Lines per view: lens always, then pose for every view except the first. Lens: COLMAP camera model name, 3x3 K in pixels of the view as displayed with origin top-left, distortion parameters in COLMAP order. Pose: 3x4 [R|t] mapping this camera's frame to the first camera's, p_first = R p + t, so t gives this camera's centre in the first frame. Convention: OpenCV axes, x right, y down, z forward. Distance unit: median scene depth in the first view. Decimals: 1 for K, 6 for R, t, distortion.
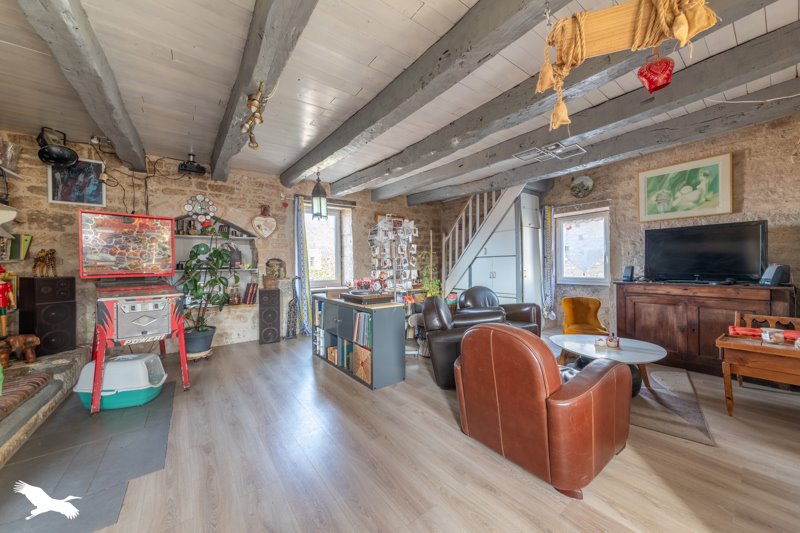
lens RADIAL K [[285.8, 0, 400.0], [0, 285.8, 266.5], [0, 0, 1]] dist [0.000794, 0.000334]
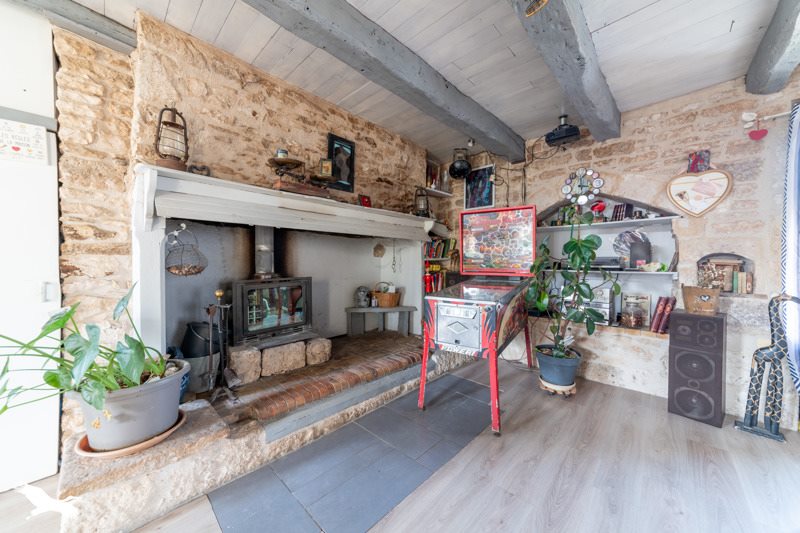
lens RADIAL K [[285.8, 0, 400.0], [0, 285.8, 266.5], [0, 0, 1]] dist [0.000794, 0.000334]
pose [[0.175997, 0.023931, -0.984100, -0.052128], [-0.018934, 0.999602, 0.020922, -0.005408], [0.984209, 0.014950, 0.176380, 0.408706]]
